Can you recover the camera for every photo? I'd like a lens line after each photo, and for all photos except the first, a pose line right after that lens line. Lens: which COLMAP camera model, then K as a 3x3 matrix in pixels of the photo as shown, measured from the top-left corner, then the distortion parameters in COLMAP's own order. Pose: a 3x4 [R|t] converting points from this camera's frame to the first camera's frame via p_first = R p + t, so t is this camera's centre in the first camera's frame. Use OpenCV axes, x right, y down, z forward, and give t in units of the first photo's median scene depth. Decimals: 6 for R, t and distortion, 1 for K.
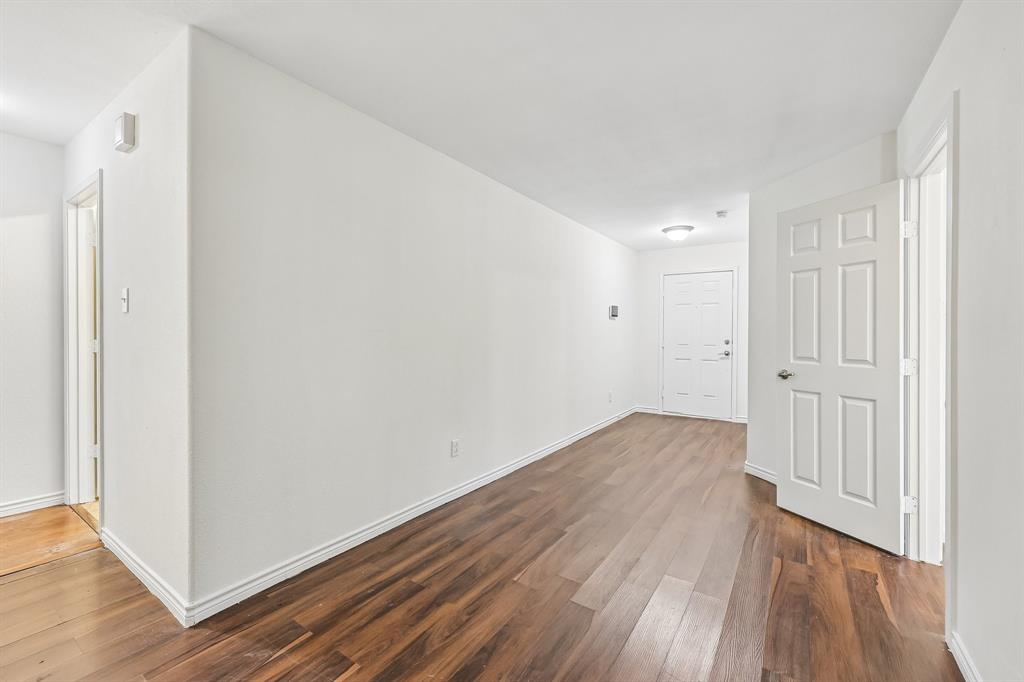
lens RADIAL K [[413.5, 0, 512.9], [0, 413.5, 334.4], [0, 0, 1]] dist [0.000680, 0.000323]
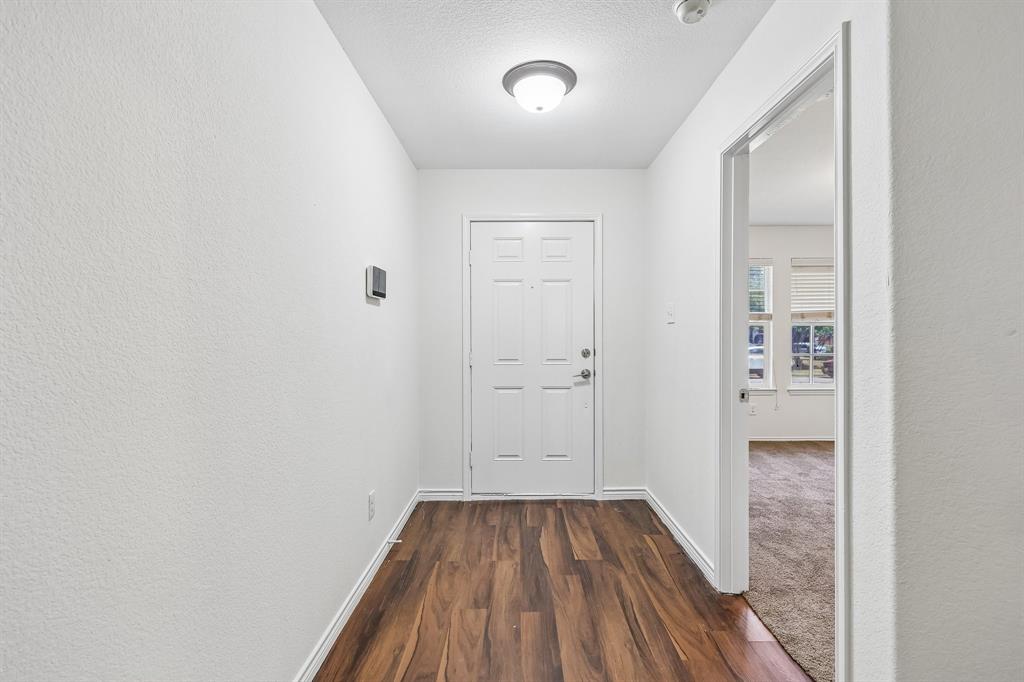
lens RADIAL K [[462.4, 0, 512.7], [0, 462.4, 338.4], [0, 0, 1]] dist [0.001028, -0.000360]
pose [[0.833393, -0.009407, 0.552600, 0.106188], [0.009784, 0.999950, 0.002266, -0.002907], [-0.552594, 0.003518, 0.833443, 0.551490]]
